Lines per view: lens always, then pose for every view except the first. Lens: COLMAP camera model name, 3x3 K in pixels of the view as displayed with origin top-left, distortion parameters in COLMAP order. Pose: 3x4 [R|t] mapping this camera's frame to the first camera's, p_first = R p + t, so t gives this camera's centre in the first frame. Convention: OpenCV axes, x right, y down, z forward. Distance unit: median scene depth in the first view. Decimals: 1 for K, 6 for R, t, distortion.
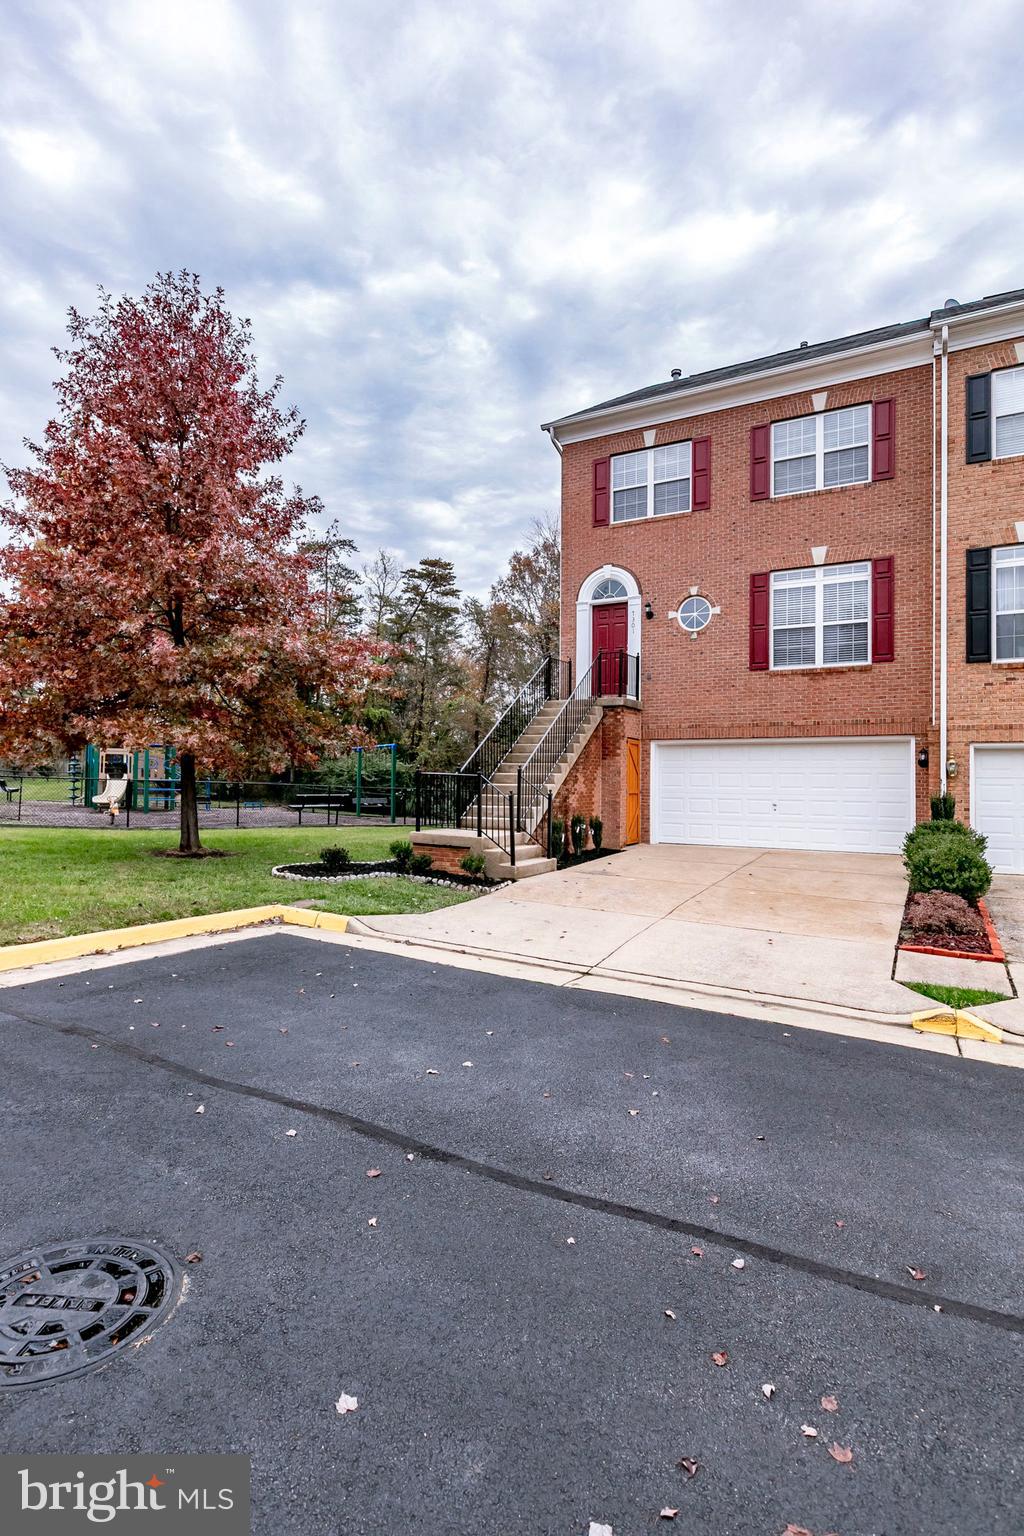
lens RADIAL K [[758.8, 0, 479.9], [0, 758.8, 767.1], [0, 0, 1]] dist [-0.001326, 0.000390]
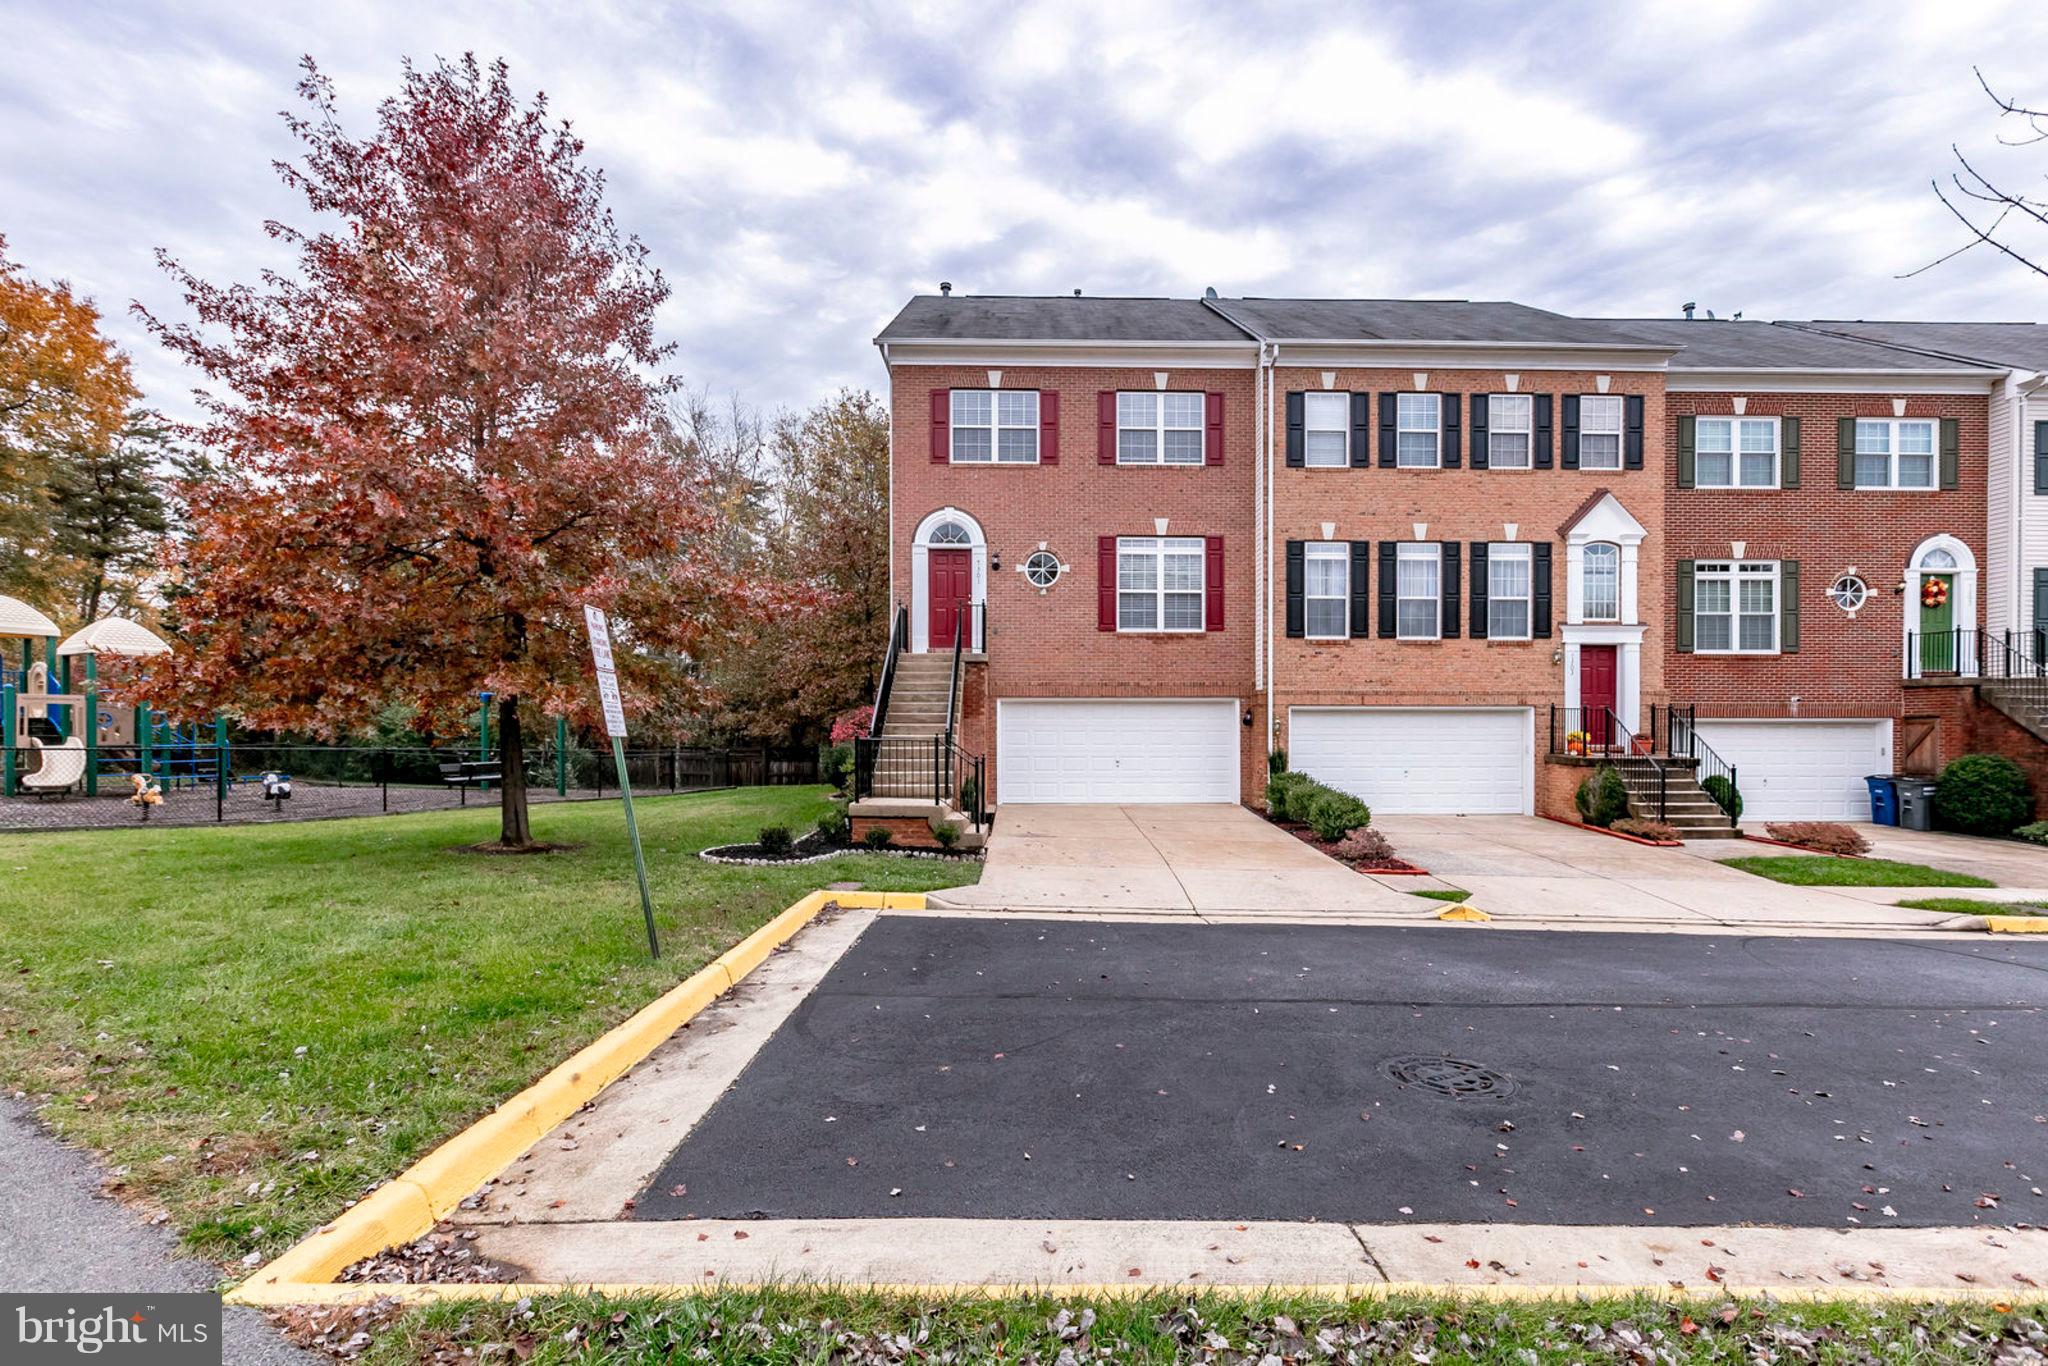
lens RADIAL K [[947.9, 0, 1019.1], [0, 947.9, 731.1], [0, 0, 1]] dist [0.000402, 0.000664]
pose [[0.866709, -0.010909, 0.498695, -0.408857], [0.000609, 0.999783, 0.020813, -0.020708], [-0.498814, -0.017735, 0.866528, -0.061439]]
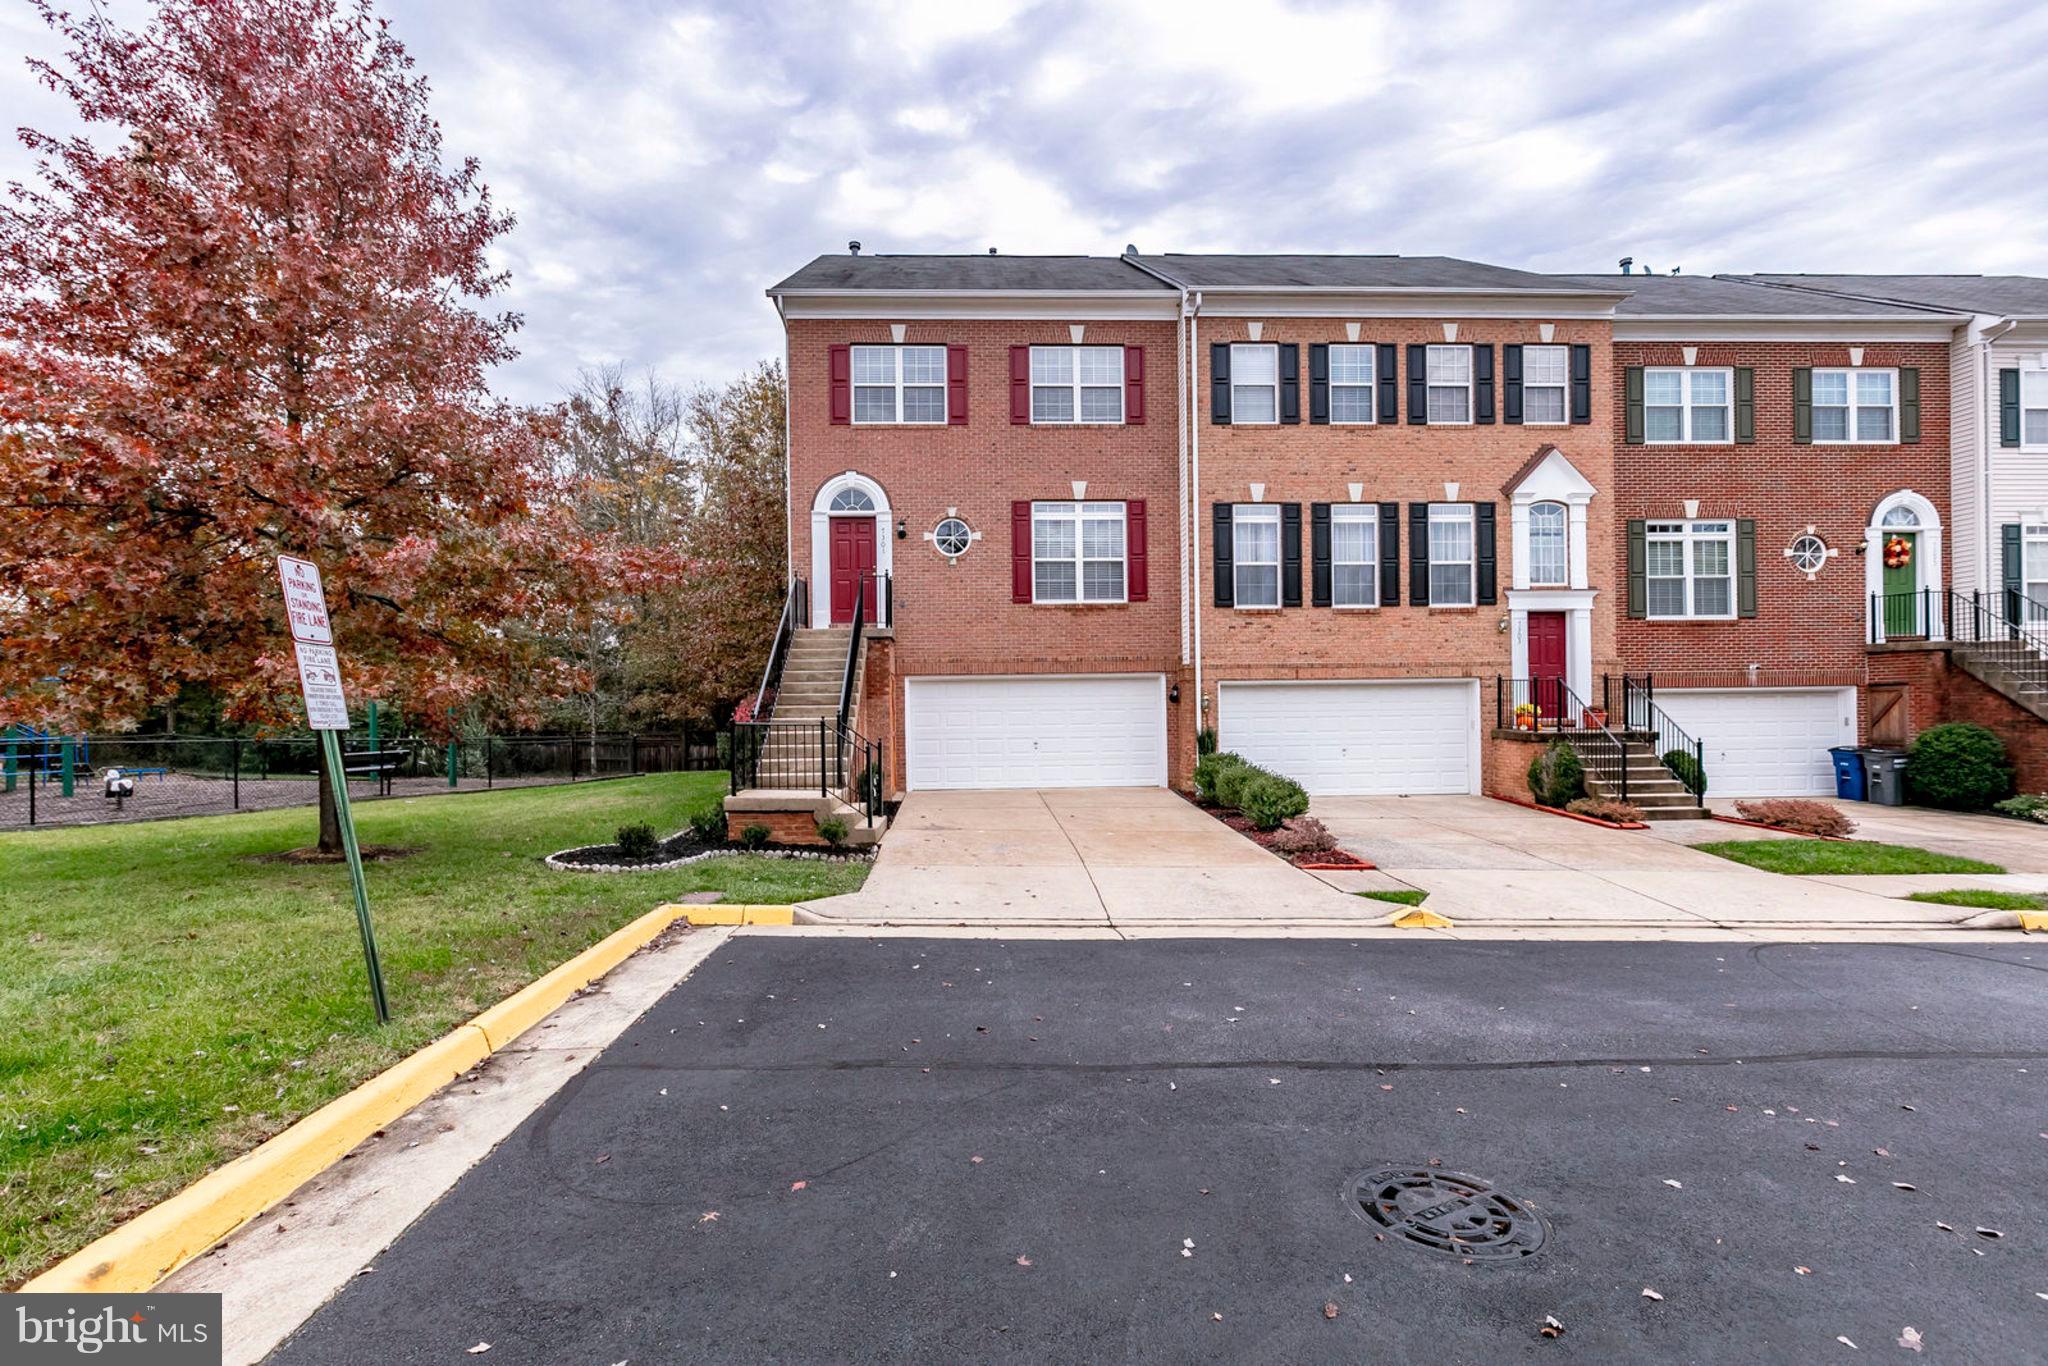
lens RADIAL K [[937.5, 0, 975.3], [0, 937.5, 704.2], [0, 0, 1]] dist [0.001366, 0.000118]
pose [[0.856087, -0.018842, 0.516489, -0.319730], [0.013328, 0.999808, 0.014383, -0.019620], [-0.516661, -0.005429, 0.856173, 0.020104]]
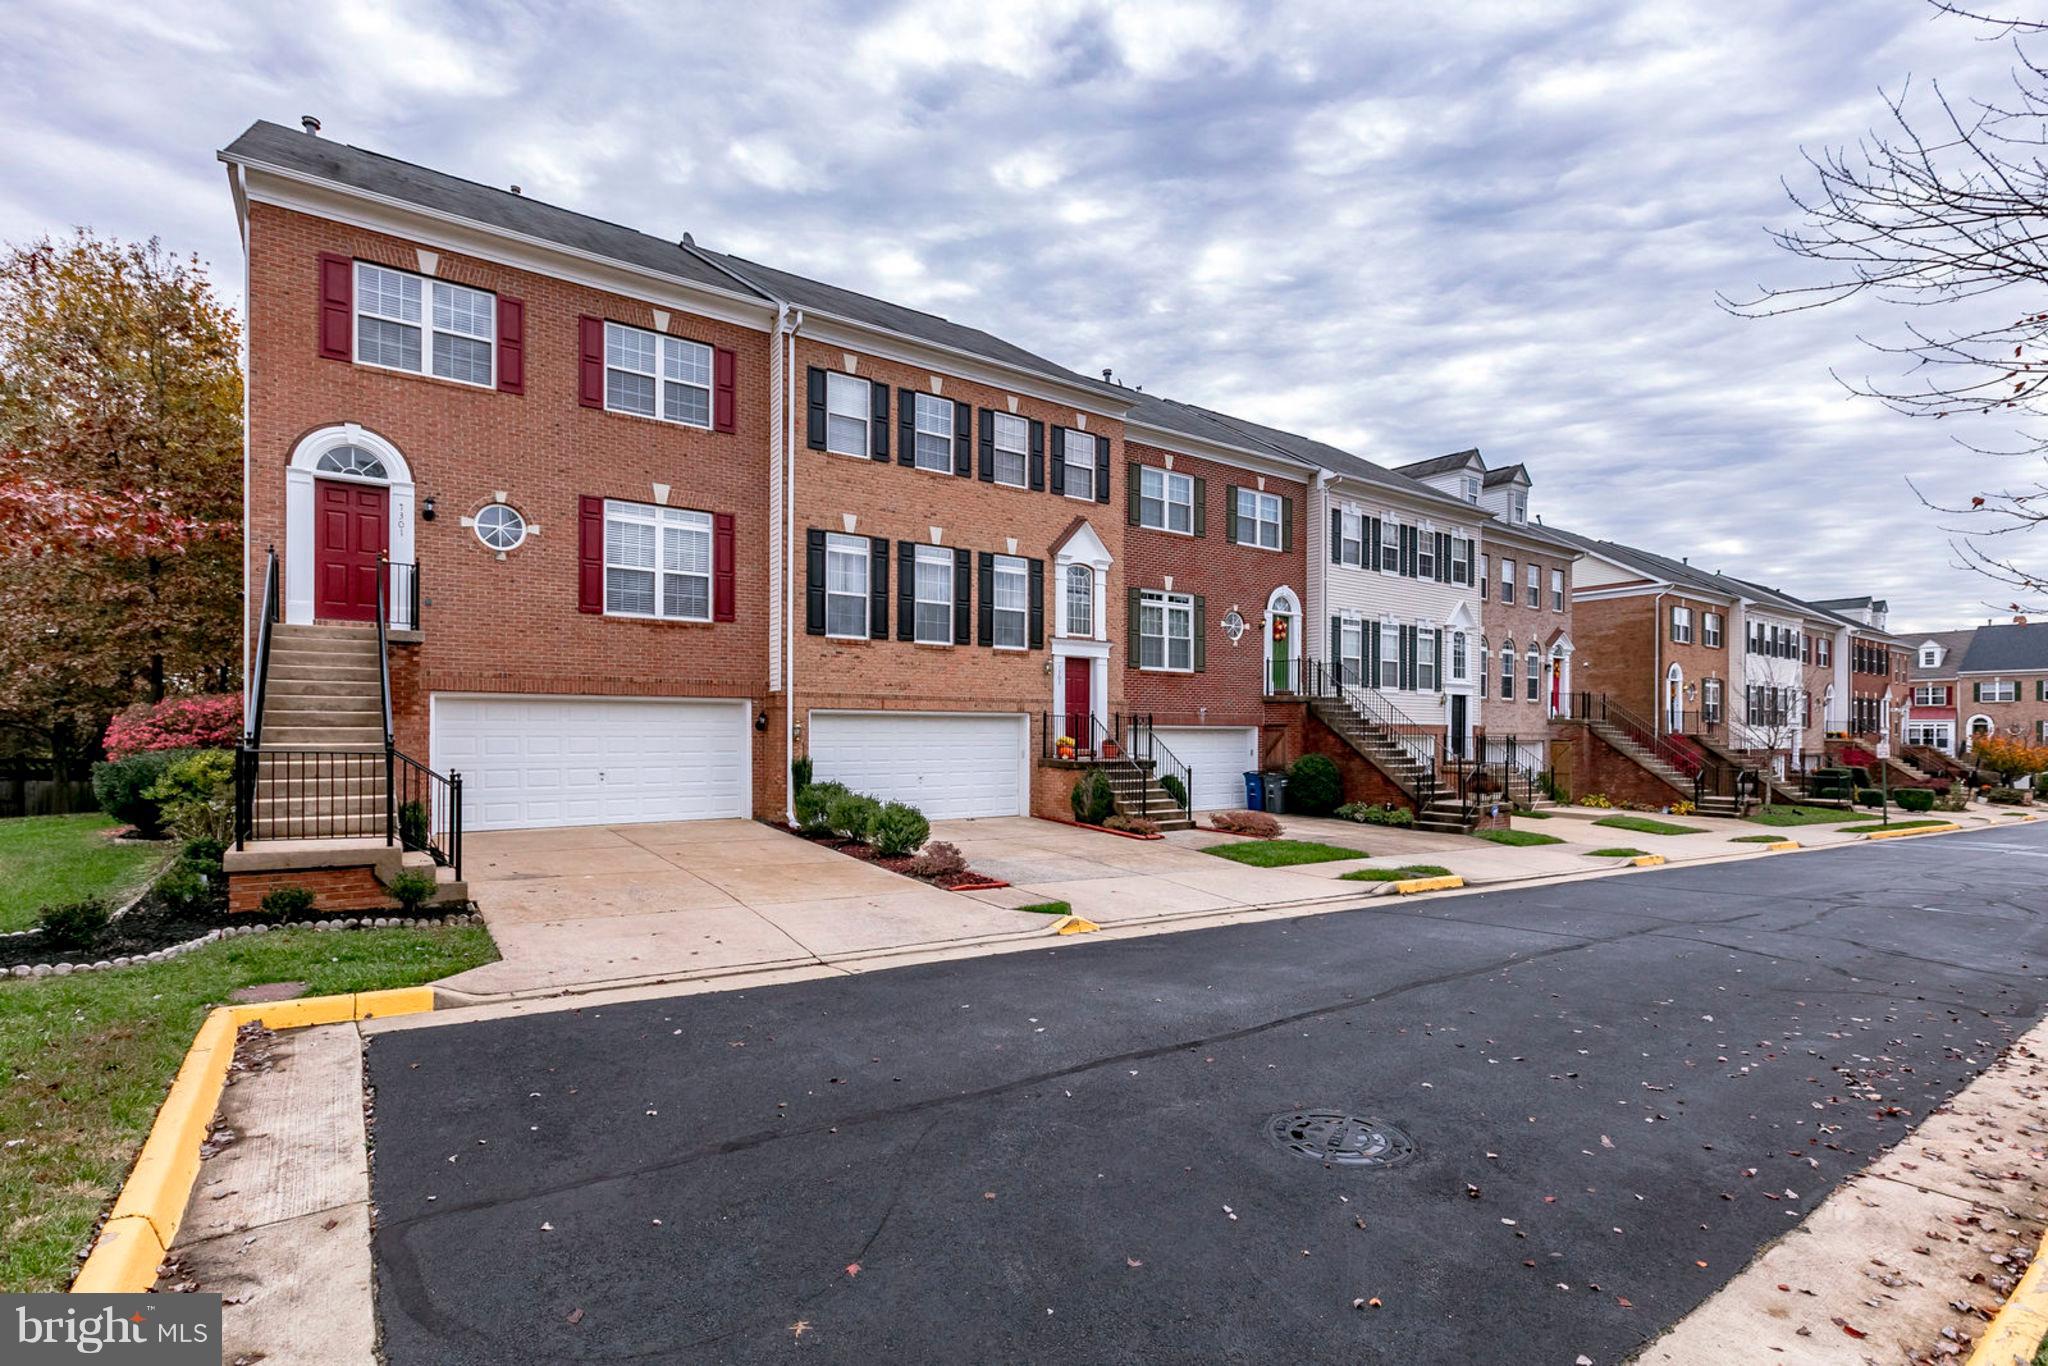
lens RADIAL K [[969.2, 0, 1025.3], [0, 969.2, 729.1], [0, 0, 1]] dist [0.001186, 0.000944]
pose [[0.421618, -0.005888, 0.906754, -0.428880], [-0.012989, 0.999837, 0.012532, -0.021736], [-0.906681, -0.017062, 0.421473, 0.126484]]
